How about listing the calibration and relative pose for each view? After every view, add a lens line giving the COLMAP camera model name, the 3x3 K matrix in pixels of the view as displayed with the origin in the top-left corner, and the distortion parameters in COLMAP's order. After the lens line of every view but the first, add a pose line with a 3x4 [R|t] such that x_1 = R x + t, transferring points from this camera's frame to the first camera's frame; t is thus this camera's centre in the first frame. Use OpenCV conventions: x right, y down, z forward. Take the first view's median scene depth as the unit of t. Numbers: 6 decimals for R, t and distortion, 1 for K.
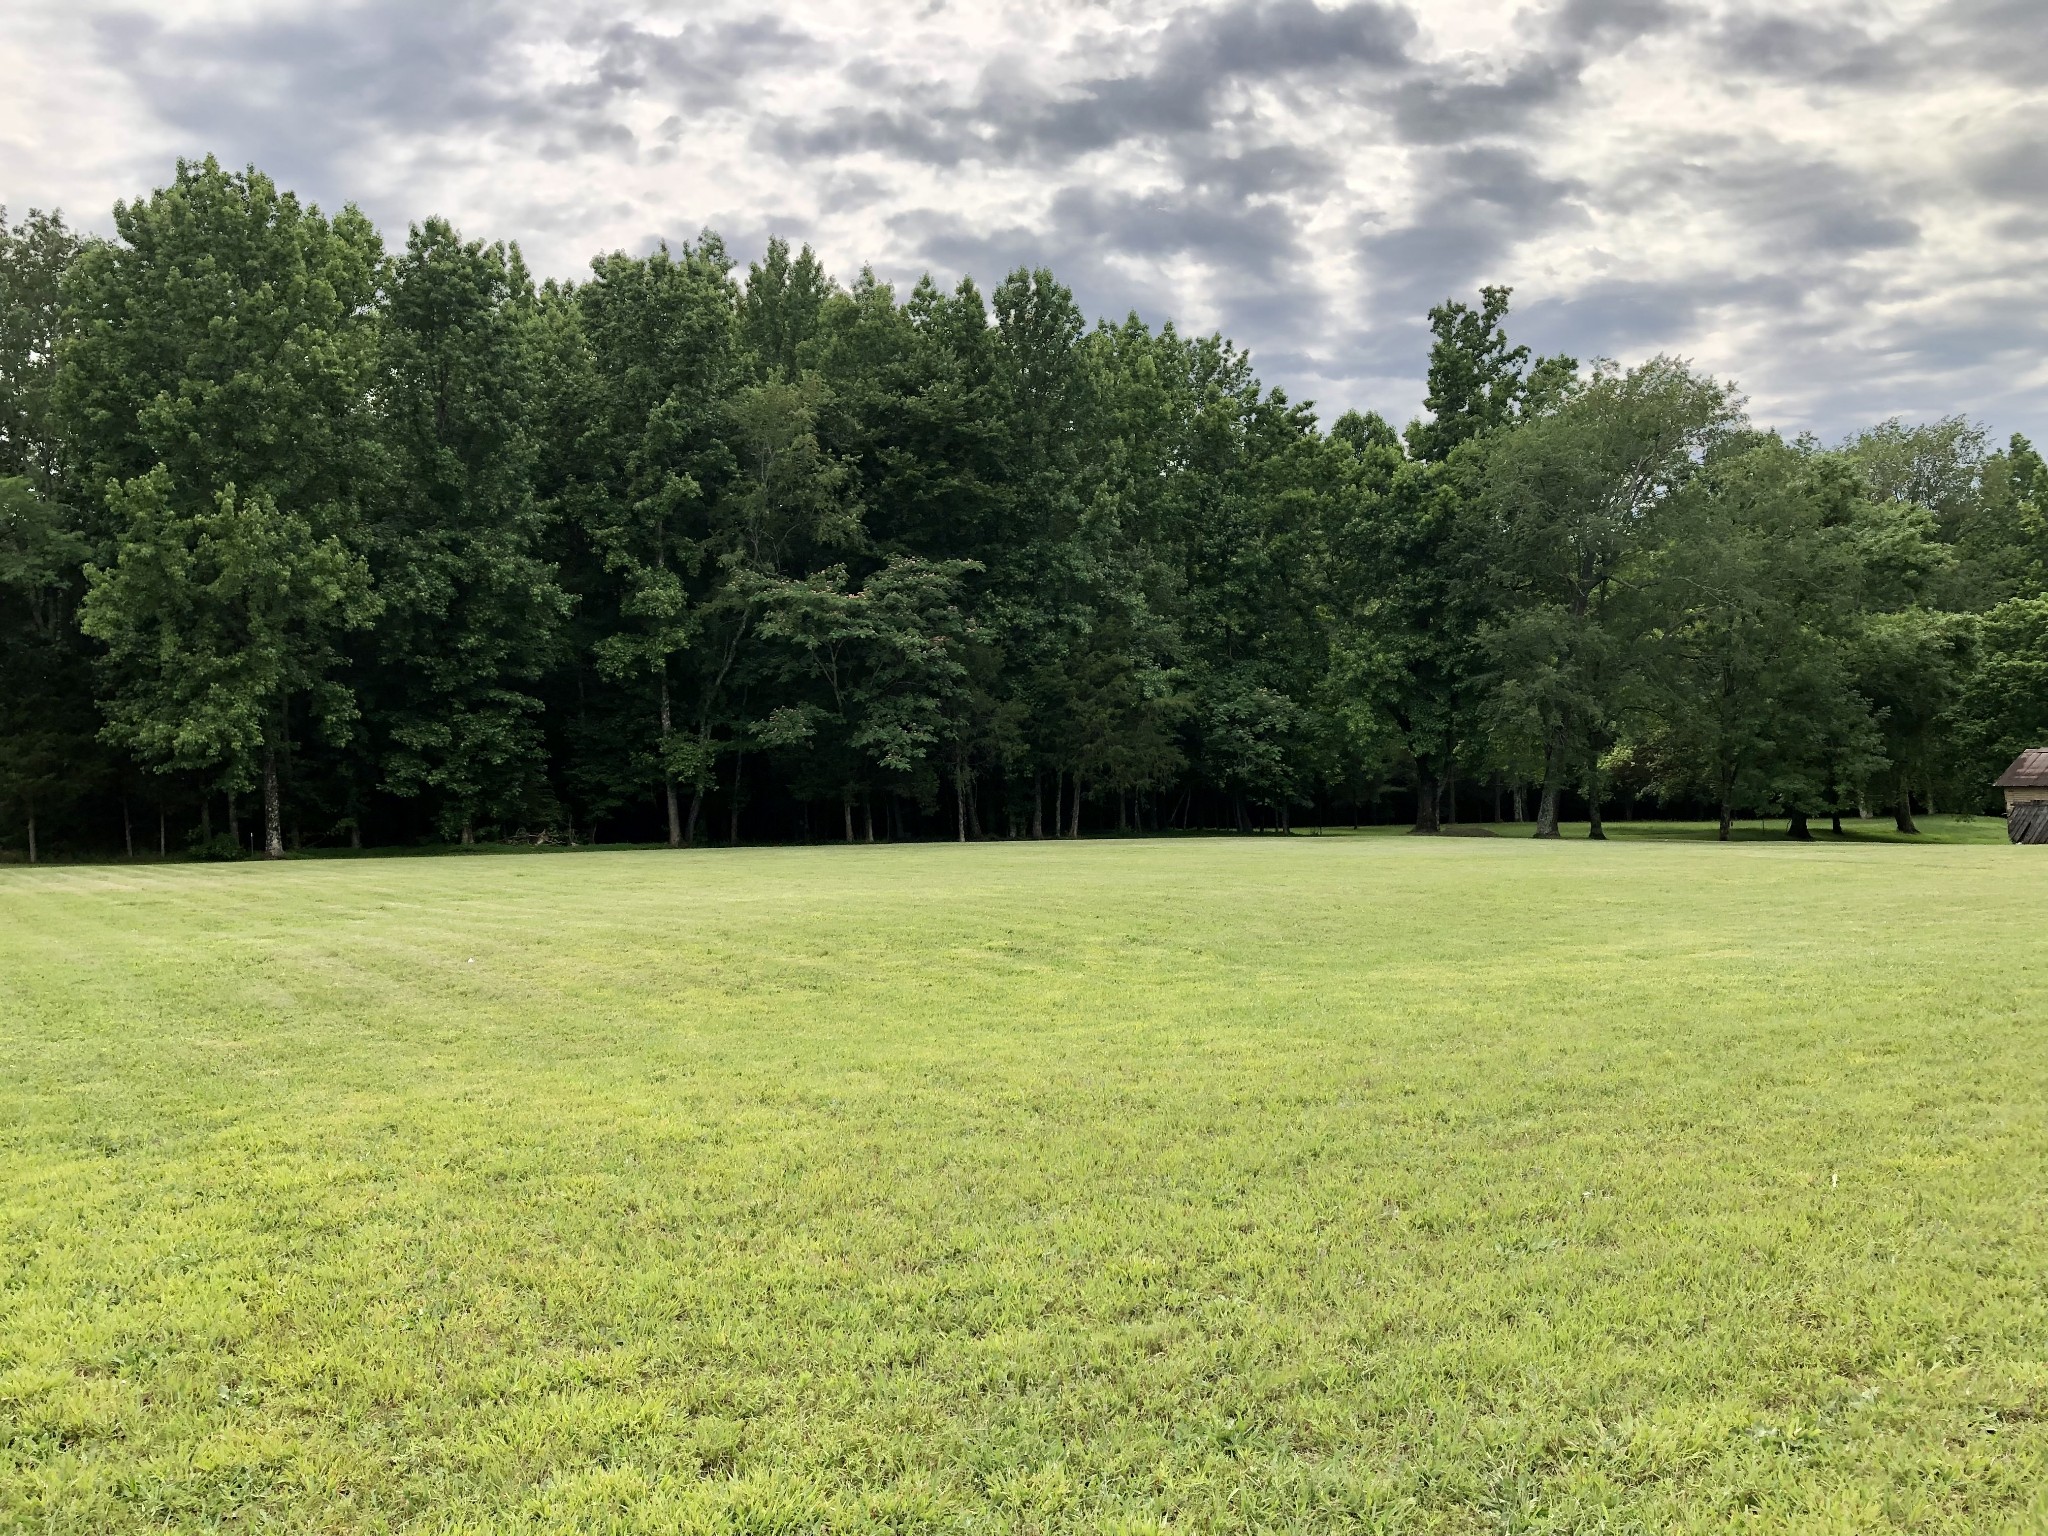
lens RADIAL K [[1607.9, 0, 1024.0], [0, 1607.9, 768.0], [0, 0, 1]] dist [0.126914, -0.297123]
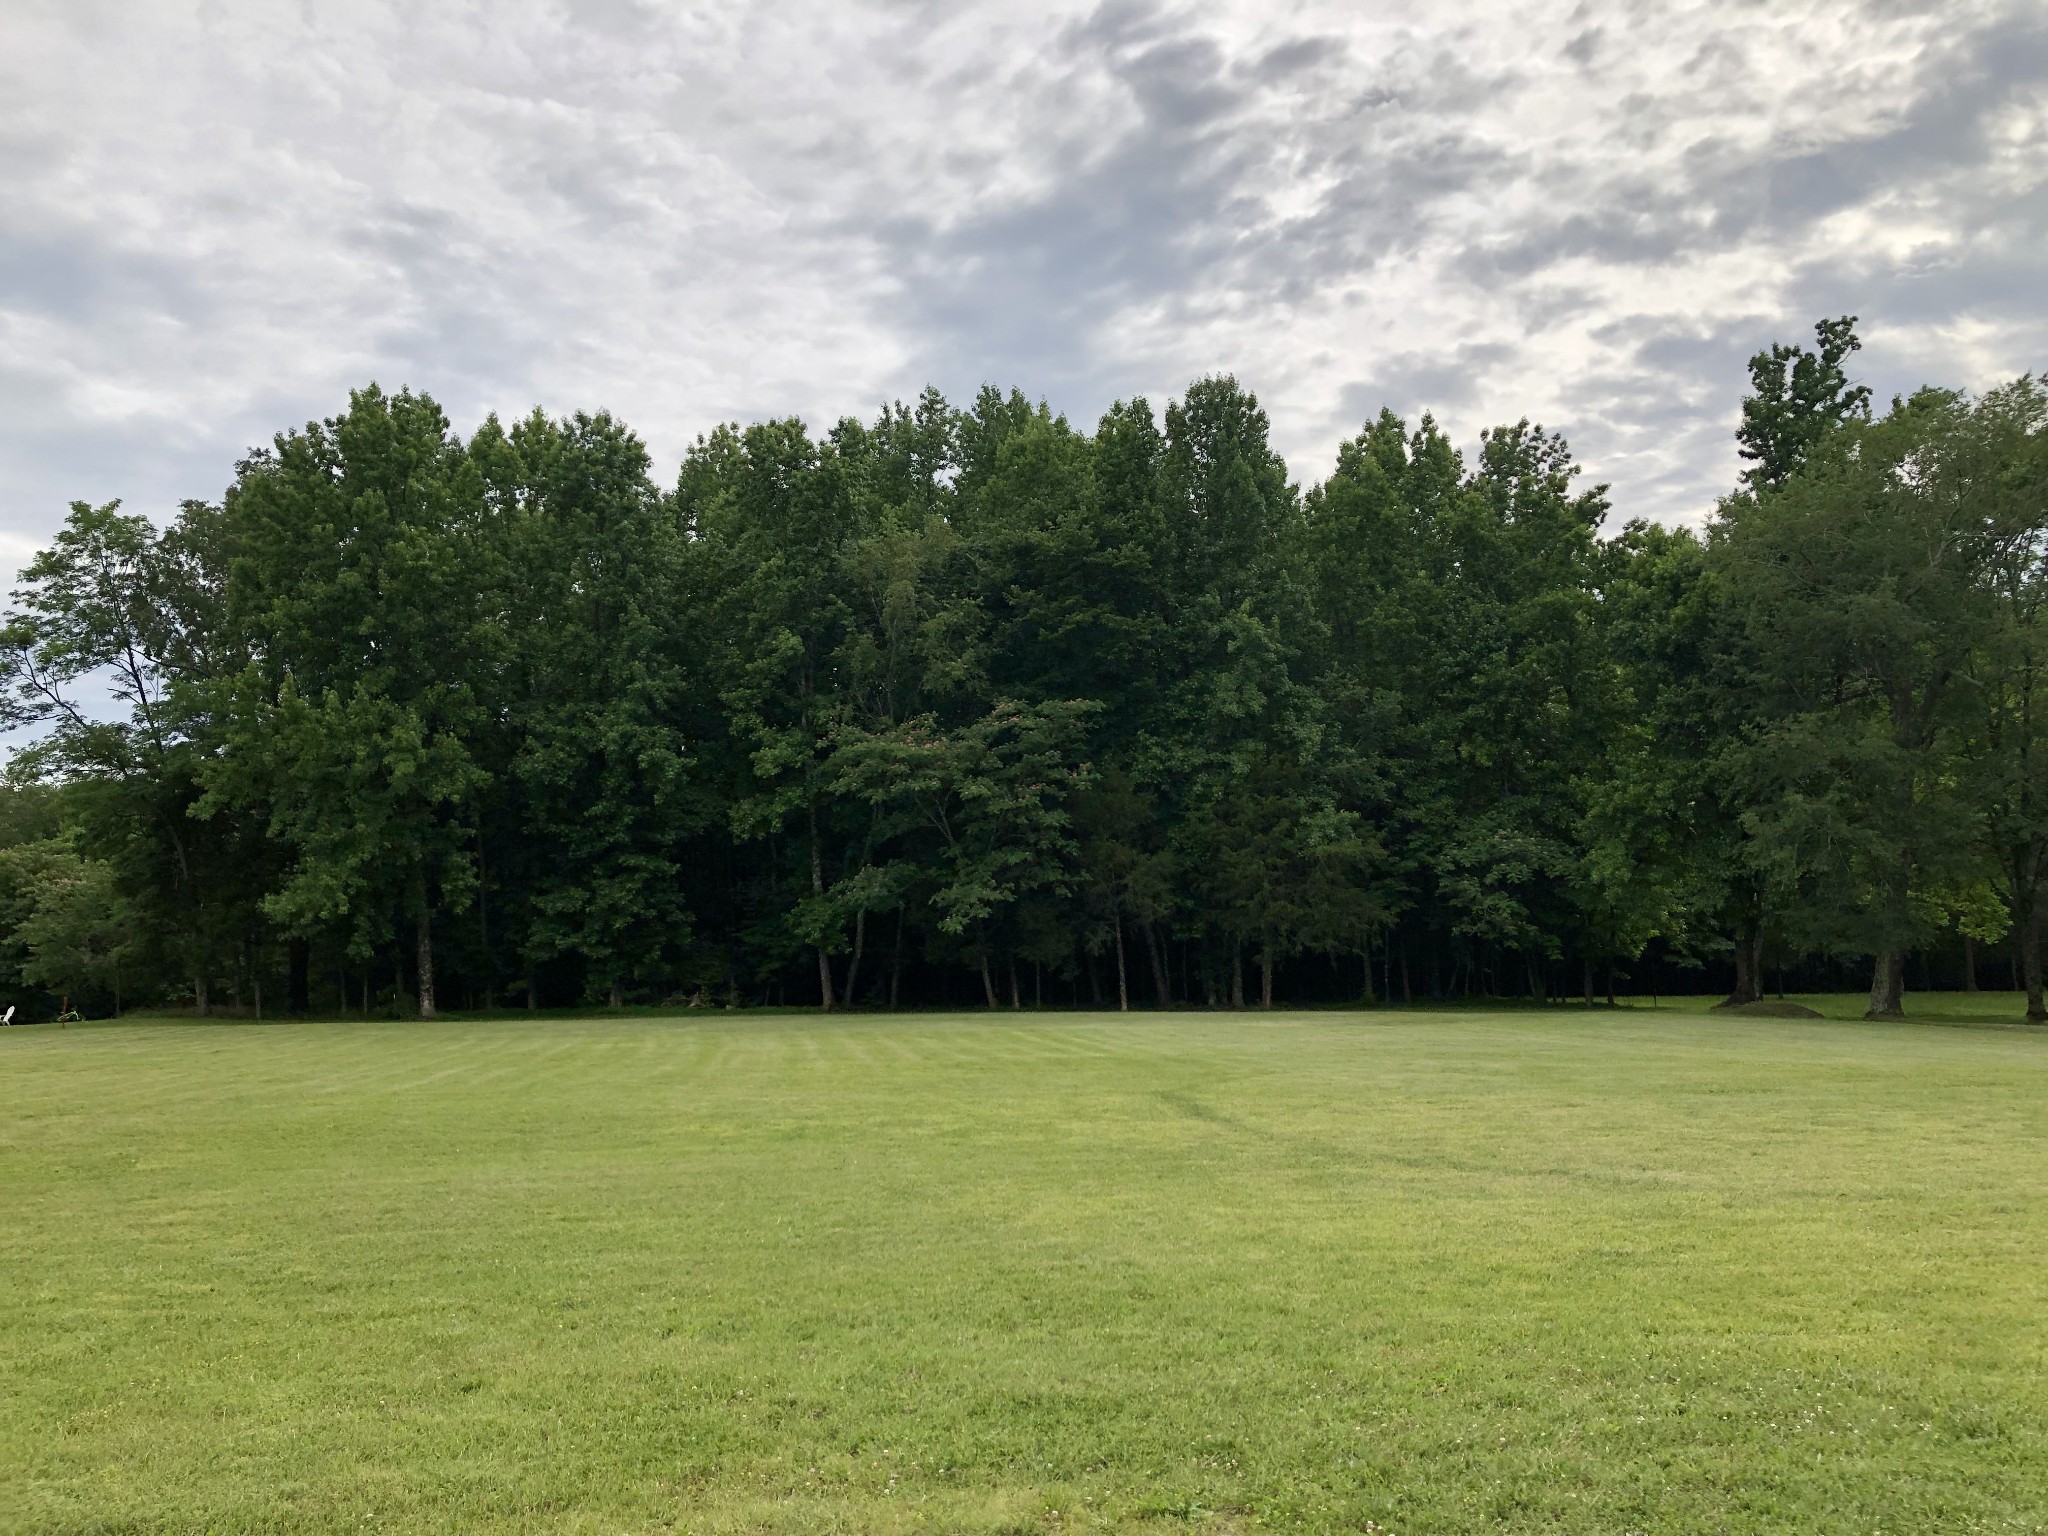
lens RADIAL K [[1699.0, 0, 1024.0], [0, 1699.0, 768.0], [0, 0, 1]] dist [0.050549, -0.006128]
pose [[0.916363, -0.042891, -0.398045, 0.301695], [0.006621, 0.995732, -0.092053, -0.002026], [0.400295, 0.081719, 0.912736, 0.106536]]
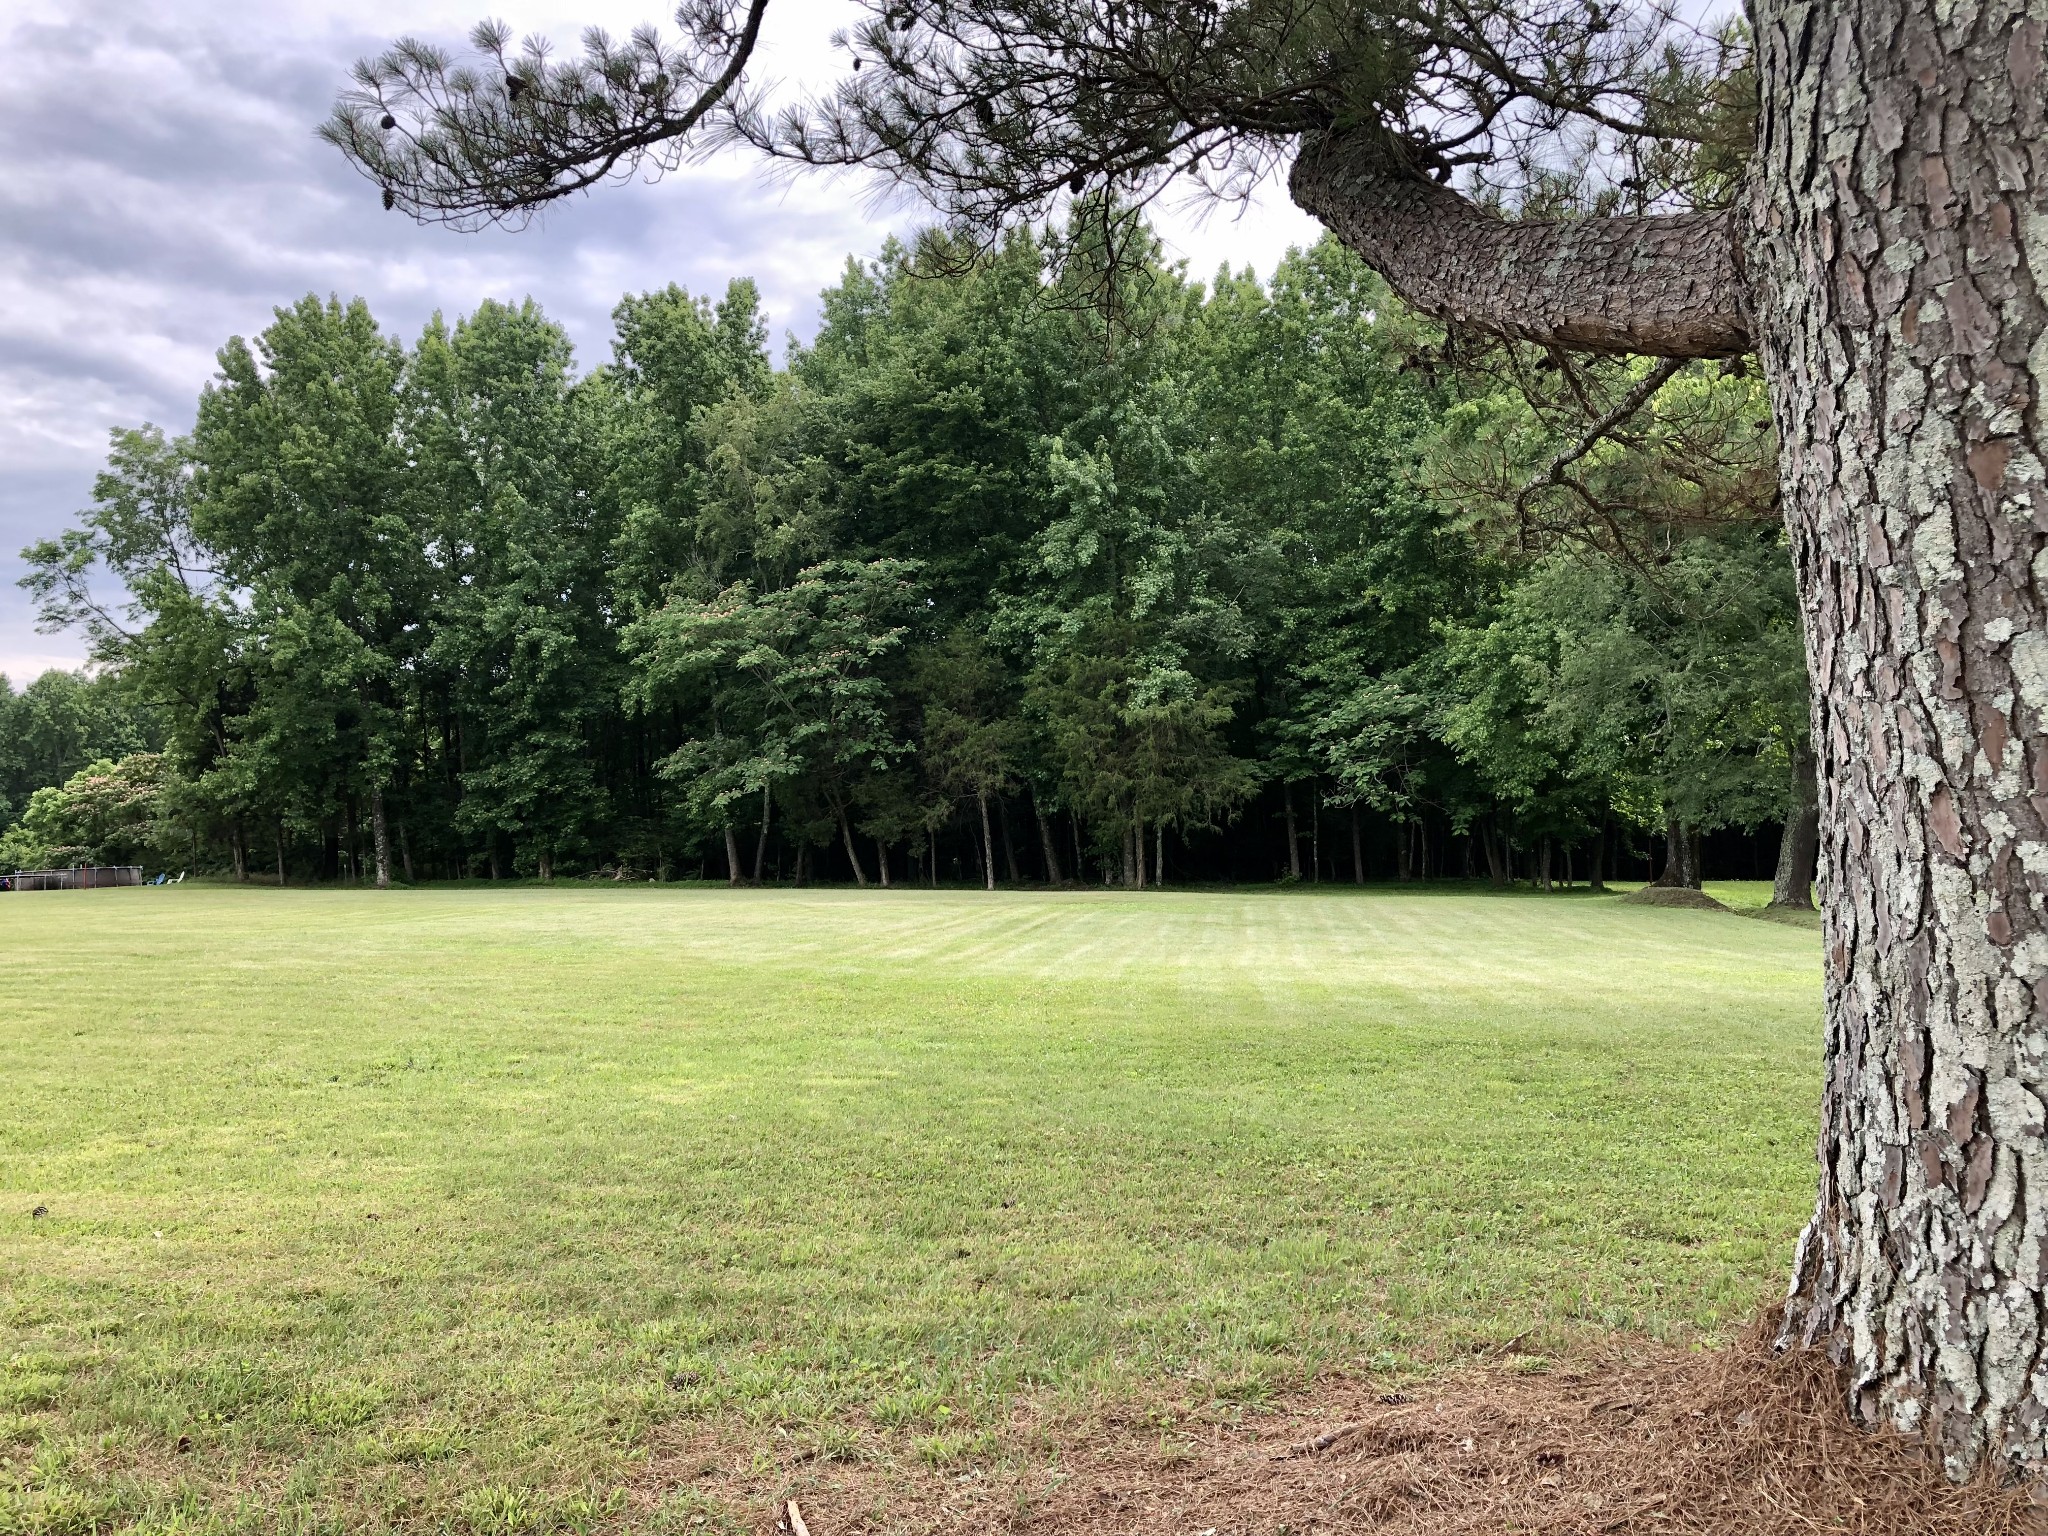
lens RADIAL K [[1699.0, 0, 1024.0], [0, 1699.0, 768.0], [0, 0, 1]] dist [0.050549, -0.006128]
pose [[0.720455, -0.021964, -0.693154, 0.611873], [0.009445, 0.999716, -0.021860, 0.002009], [0.693437, 0.009202, 0.720458, 0.381921]]
